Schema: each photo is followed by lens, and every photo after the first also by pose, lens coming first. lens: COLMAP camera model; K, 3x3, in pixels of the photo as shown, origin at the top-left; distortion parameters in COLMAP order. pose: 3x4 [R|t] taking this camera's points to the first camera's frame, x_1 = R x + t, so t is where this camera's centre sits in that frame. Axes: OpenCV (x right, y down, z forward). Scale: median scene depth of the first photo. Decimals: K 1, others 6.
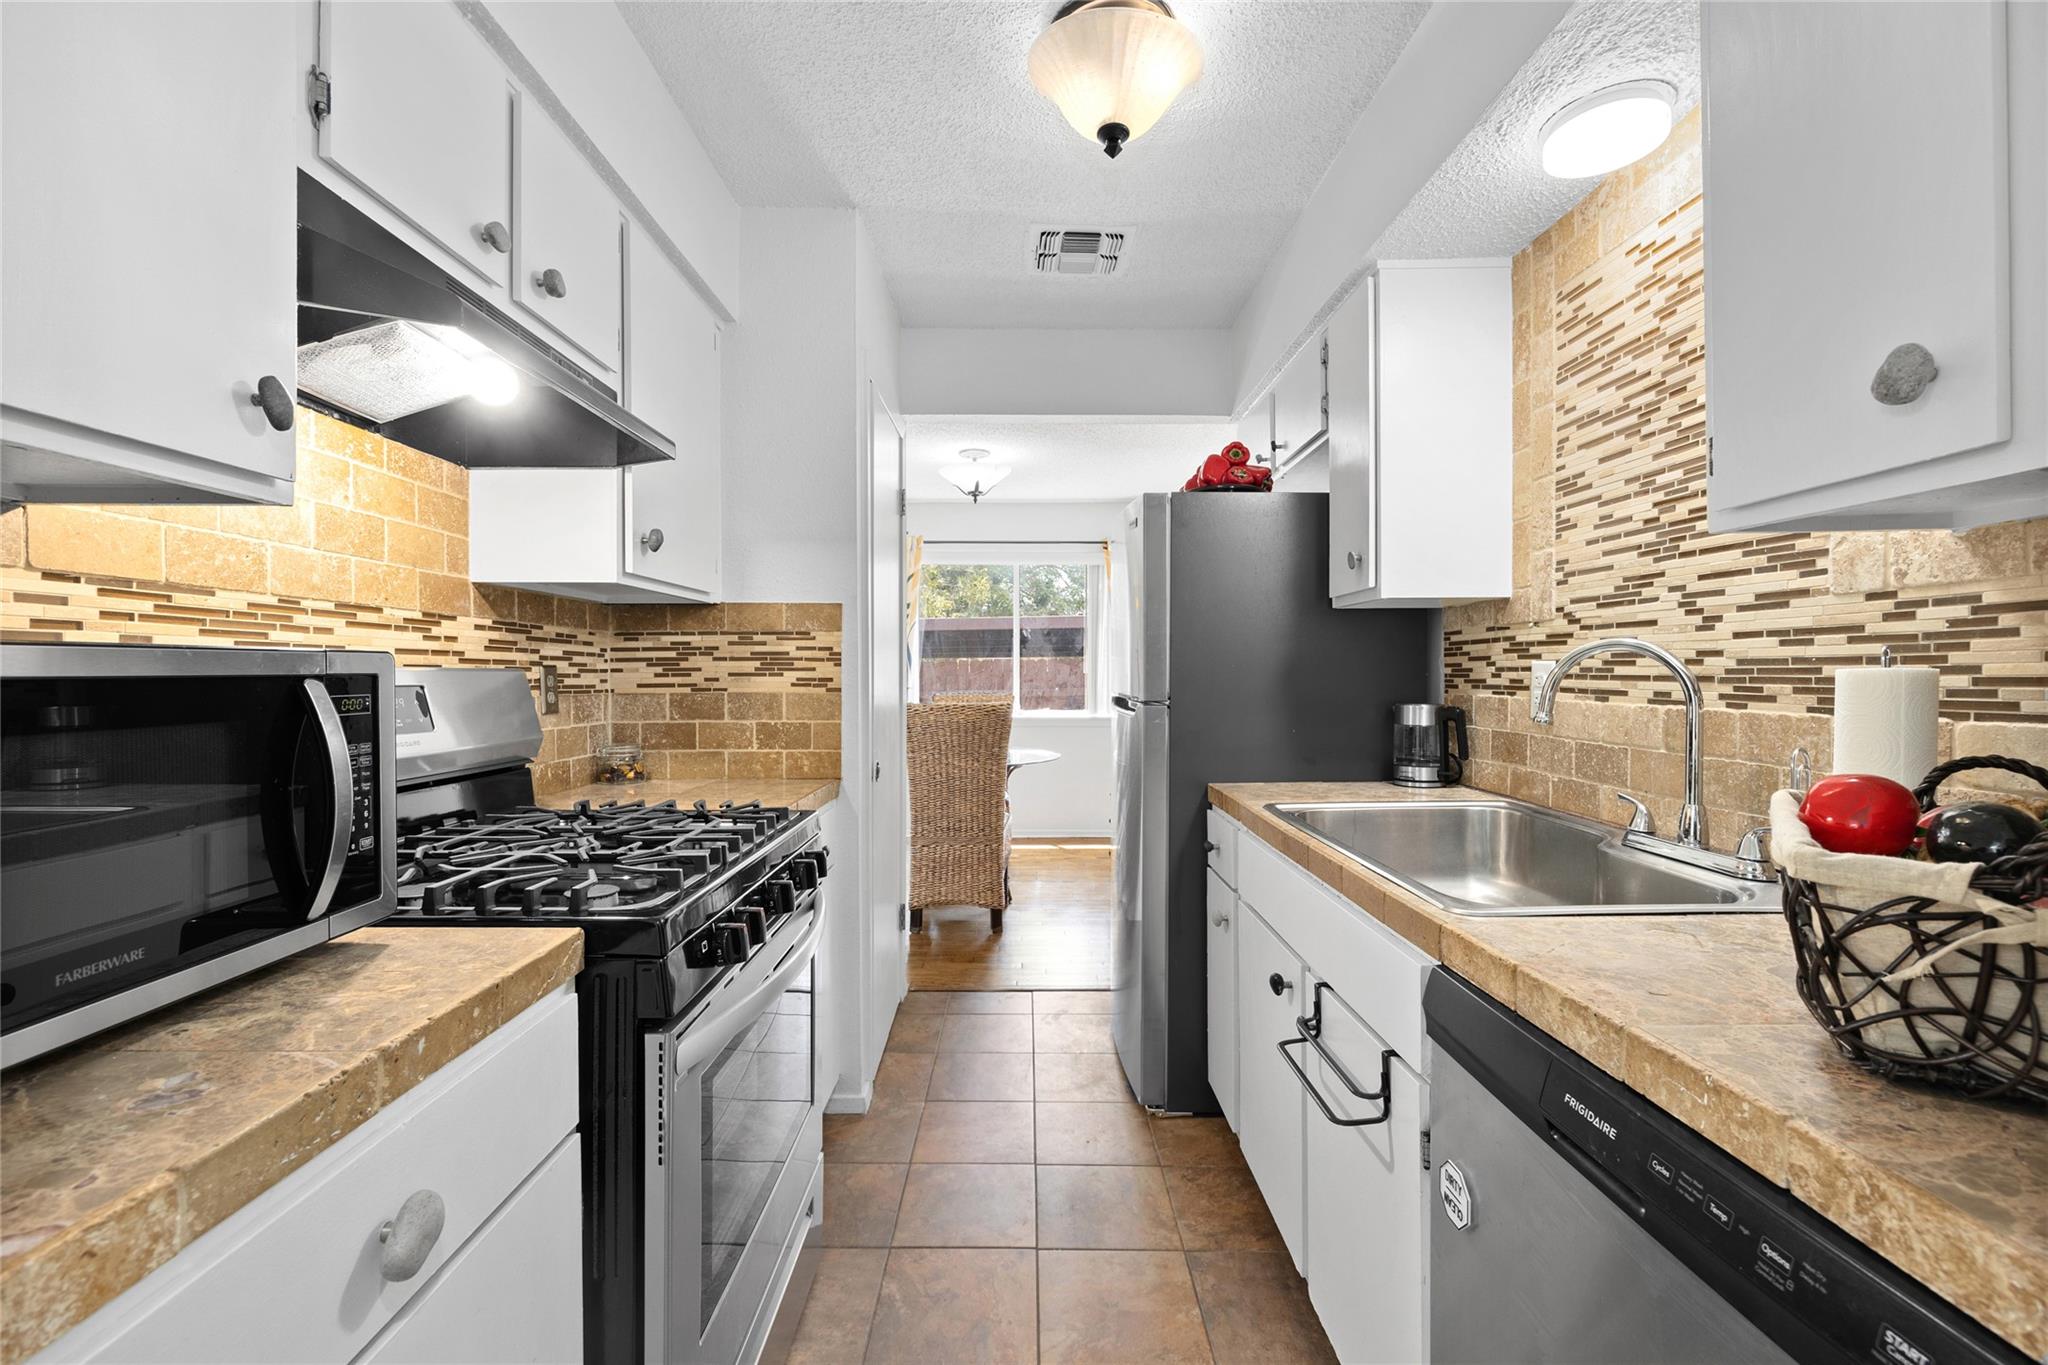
lens RADIAL K [[836.8, 0, 1020.7], [0, 836.8, 675.7], [0, 0, 1]] dist [0.002033, 0.000040]
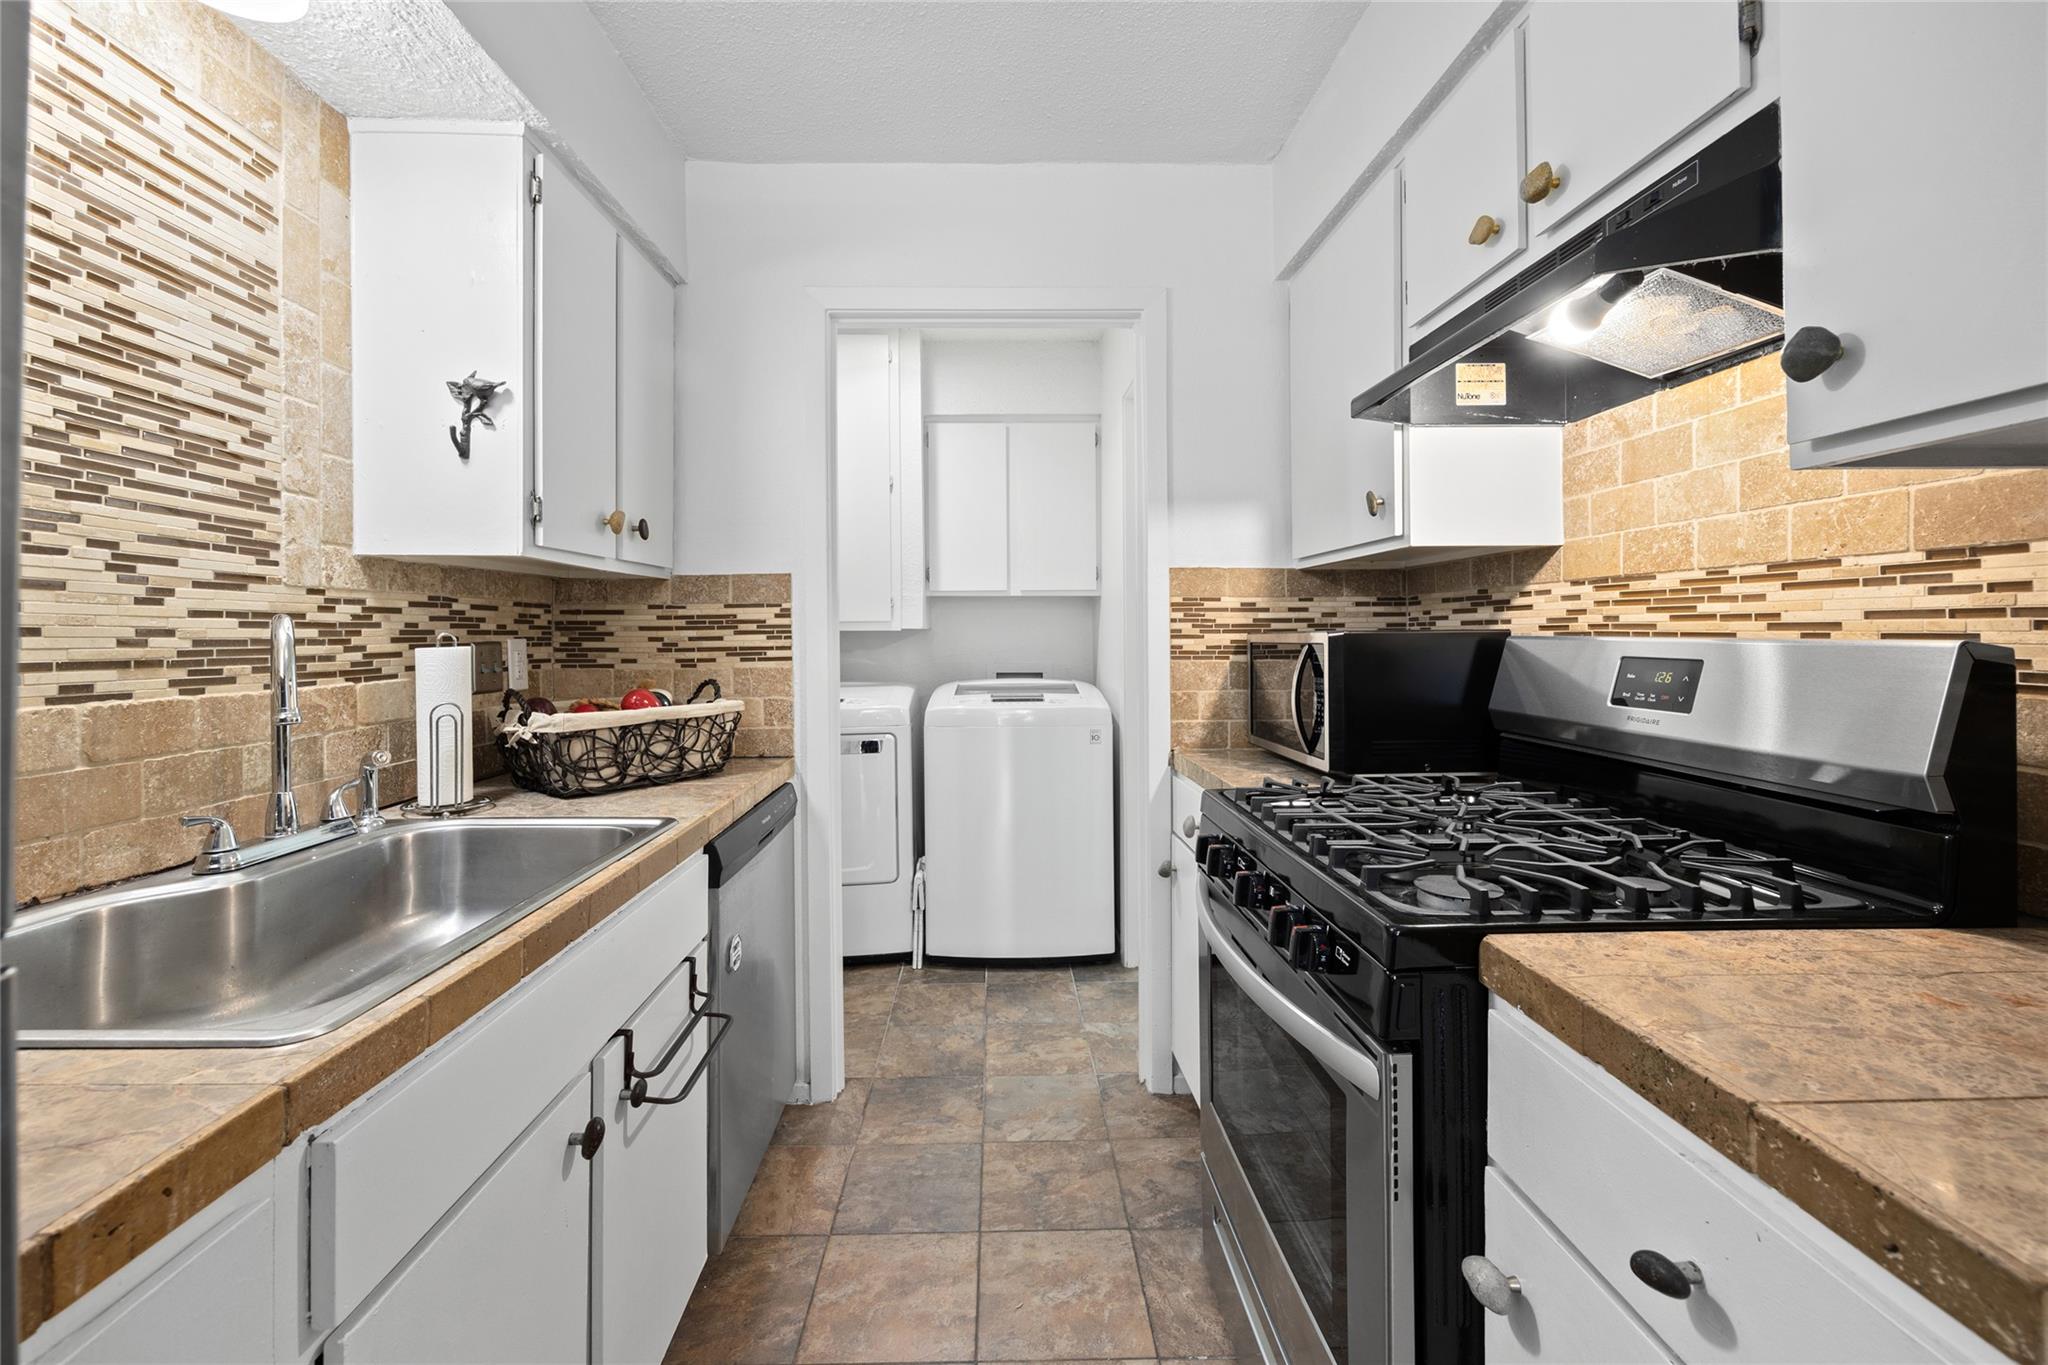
lens RADIAL K [[836.8, 0, 1015.8], [0, 836.8, 630.0], [0, 0, 1]] dist [0.002033, 0.000040]
pose [[-0.999471, 0.006531, -0.031846, -0.002862], [0.006586, 0.999977, -0.001637, -0.023039], [0.031835, -0.001846, -0.999491, 1.931640]]
